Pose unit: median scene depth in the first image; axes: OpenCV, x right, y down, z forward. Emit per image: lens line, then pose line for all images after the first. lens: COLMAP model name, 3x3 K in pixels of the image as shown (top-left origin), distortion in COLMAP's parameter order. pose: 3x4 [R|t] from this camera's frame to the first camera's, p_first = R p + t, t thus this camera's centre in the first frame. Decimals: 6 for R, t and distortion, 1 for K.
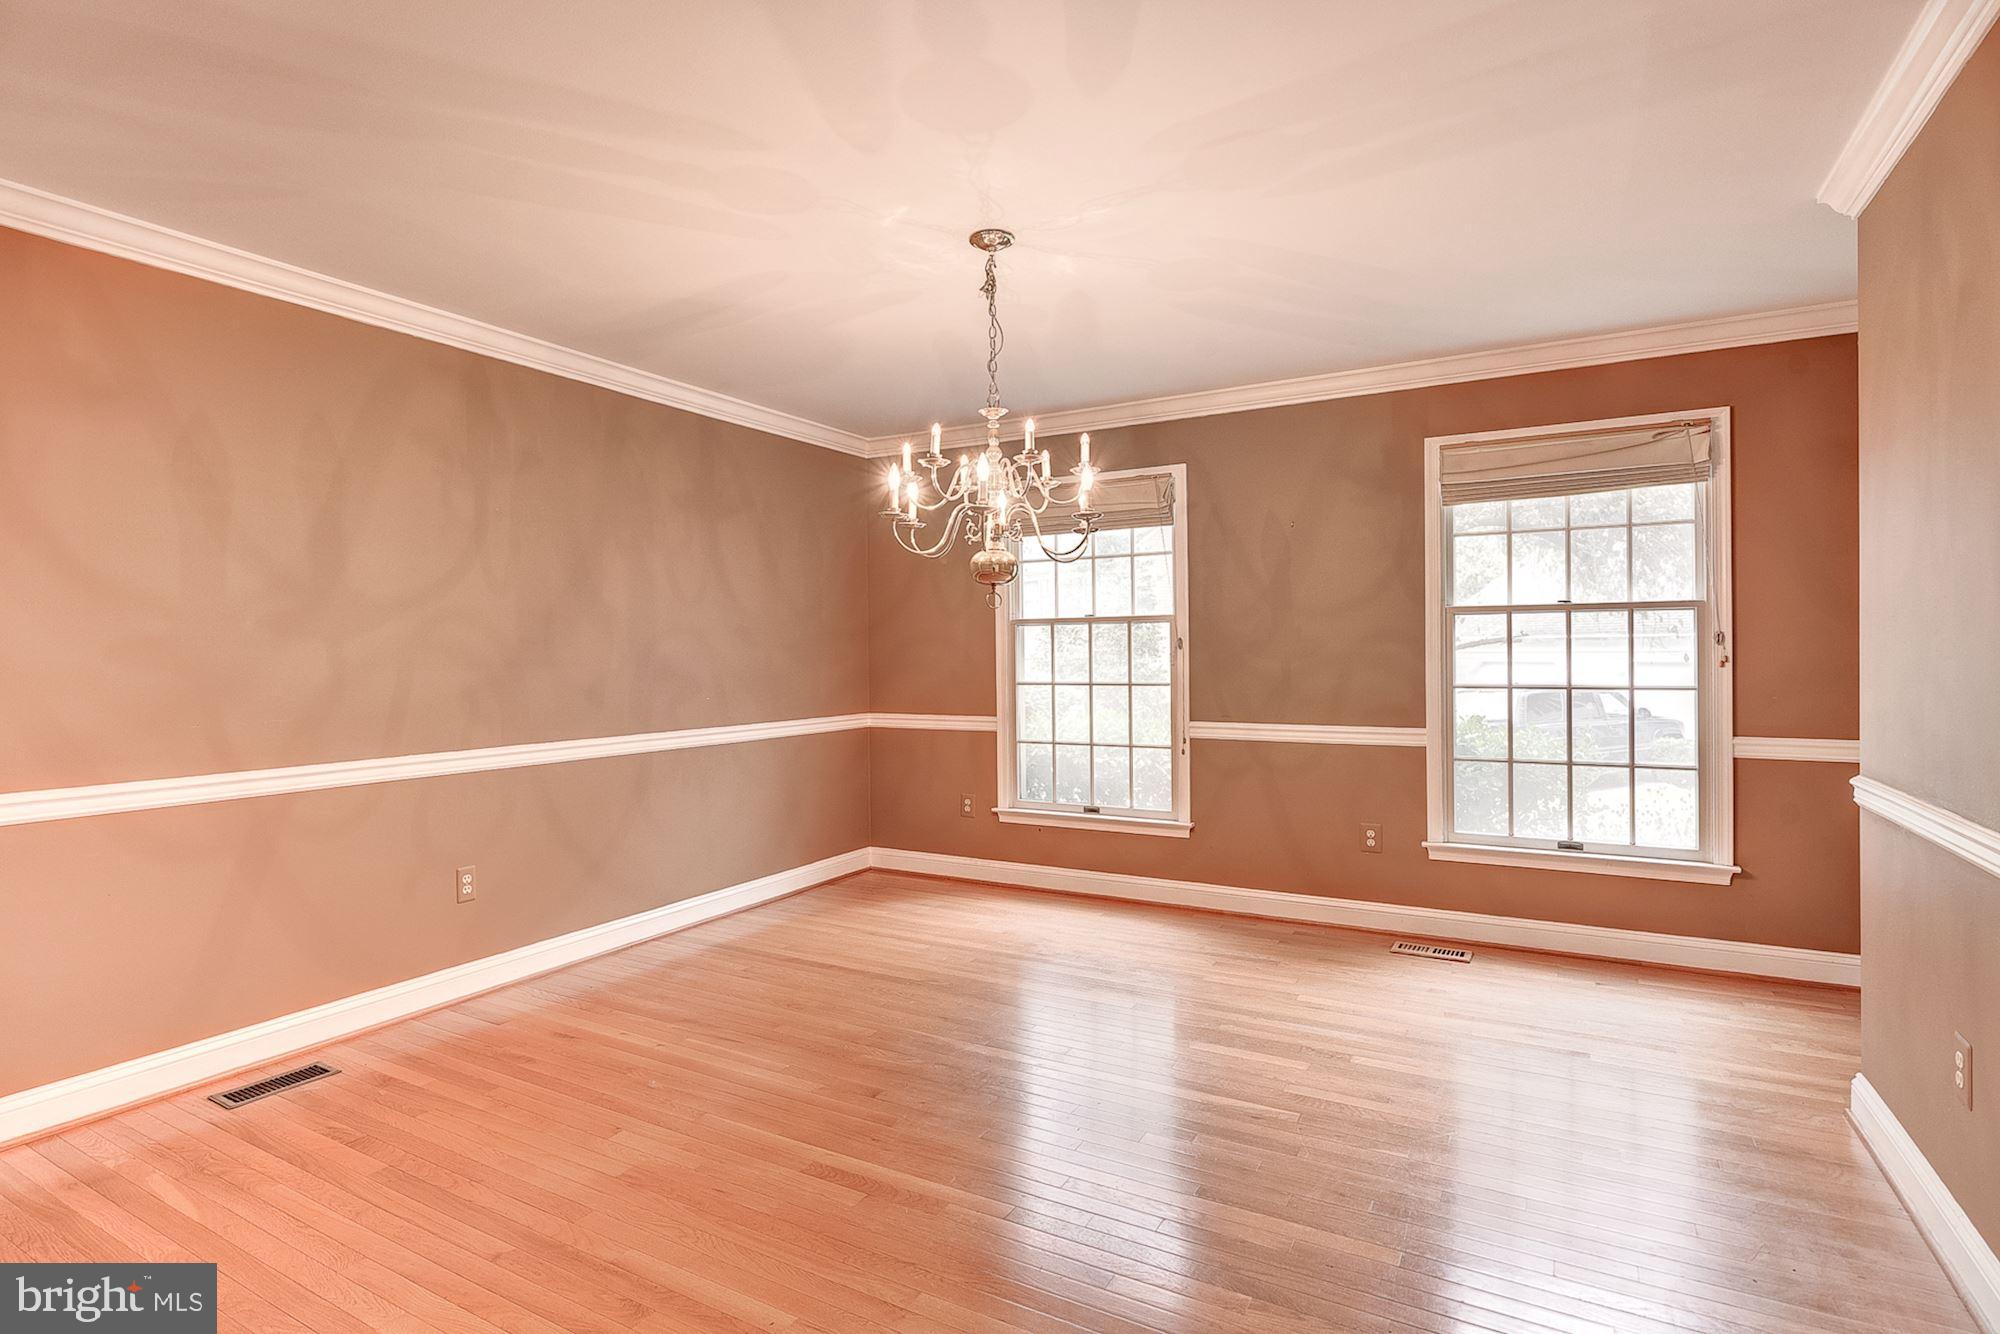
lens RADIAL K [[995.4, 0, 994.8], [0, 995.4, 655.8], [0, 0, 1]] dist [-0.001616, 0.000249]
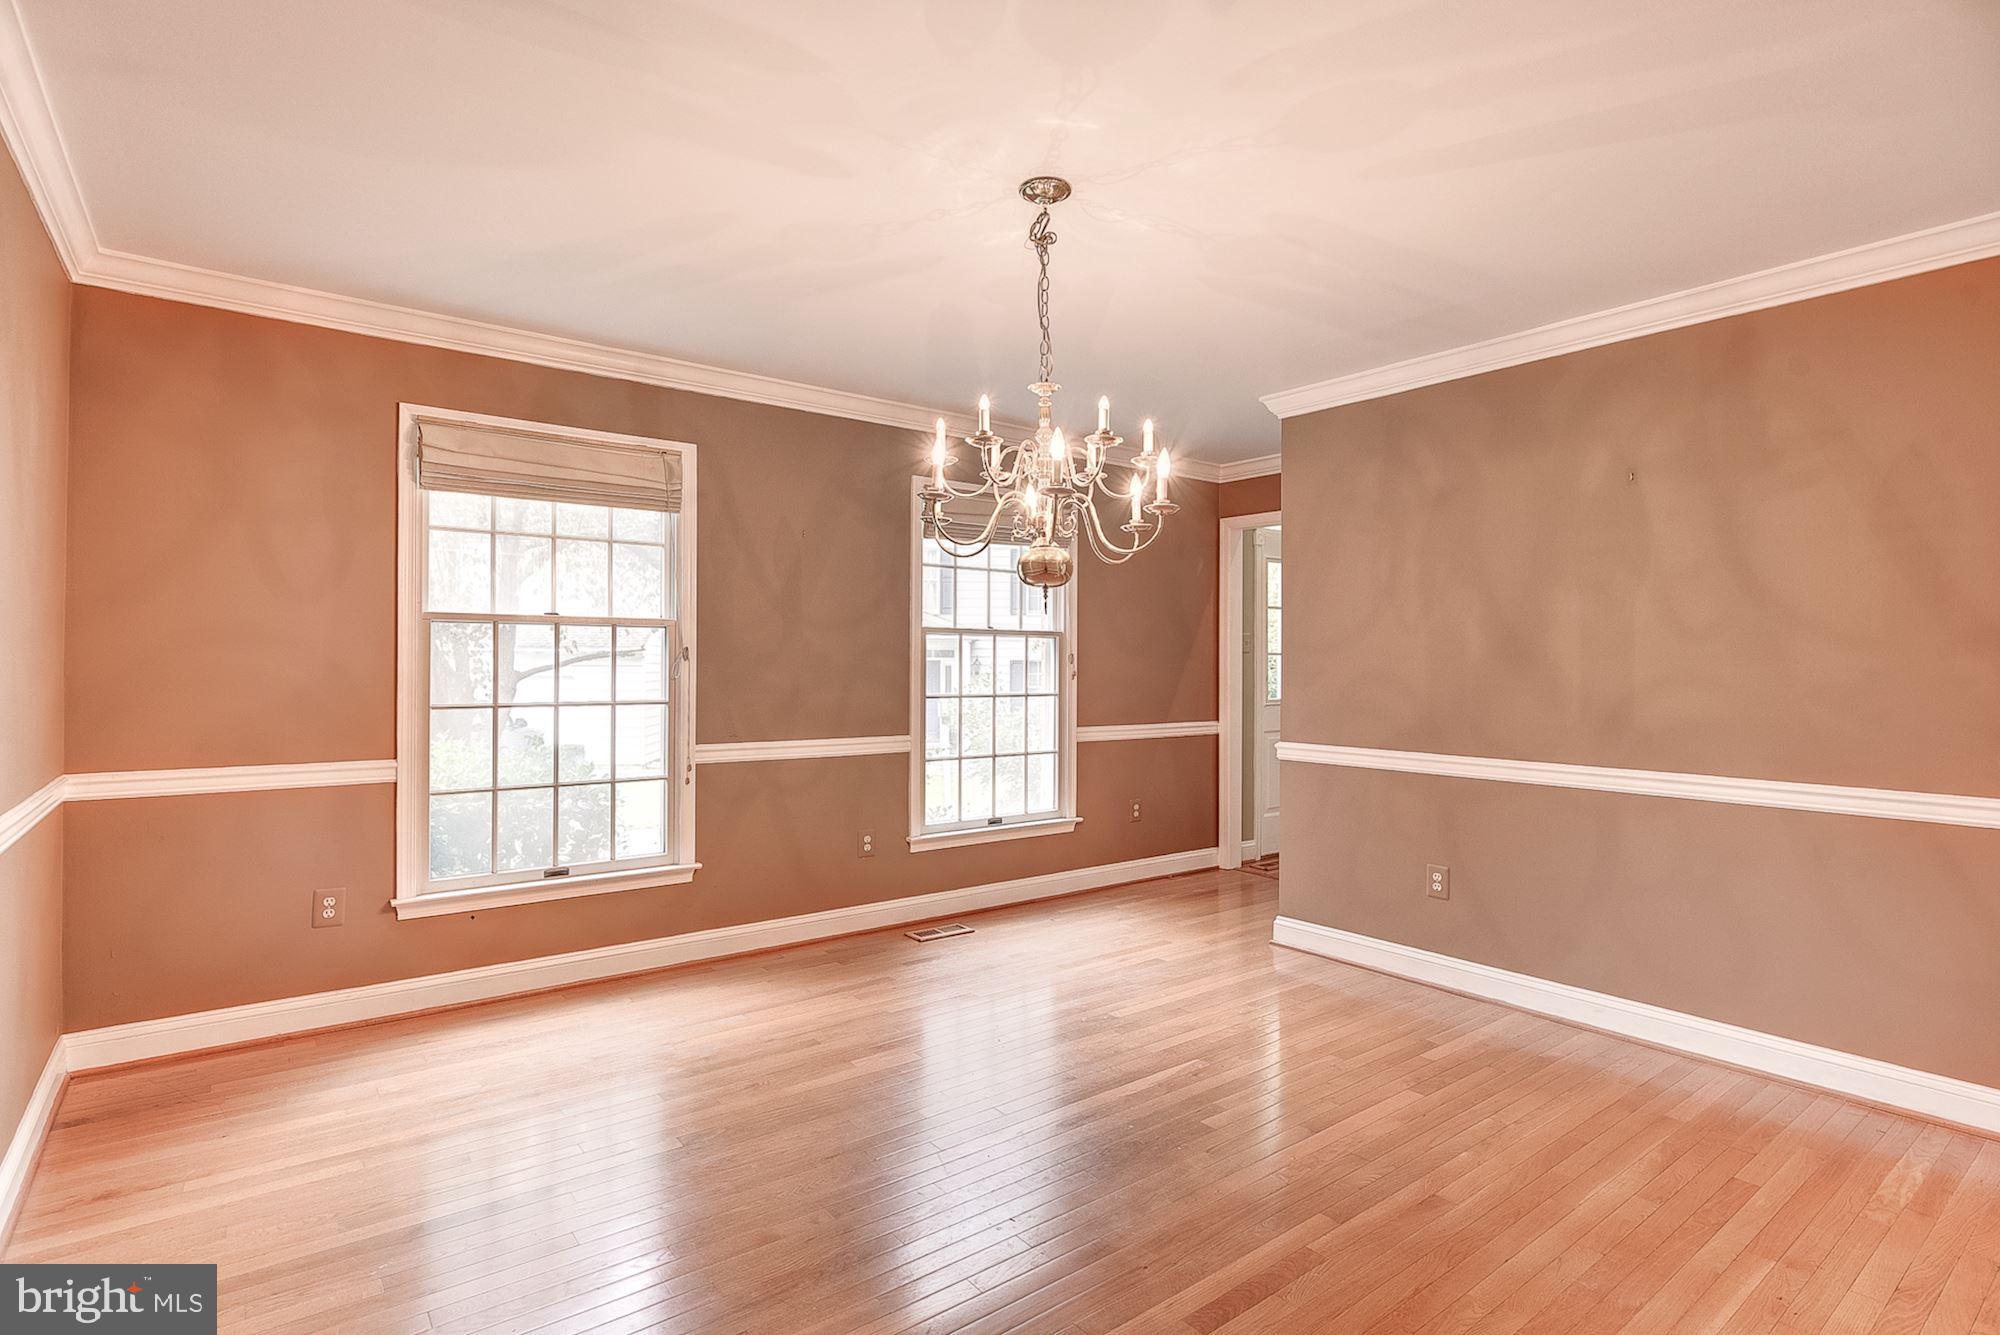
lens RADIAL K [[995.4, 0, 994.8], [0, 995.4, 656.3], [0, 0, 1]] dist [-0.001616, 0.000249]
pose [[0.388440, 0.015856, 0.921337, -0.496740], [-0.007176, 0.999874, -0.014182, -0.000260], [-0.921446, -0.001103, 0.388505, 0.428473]]
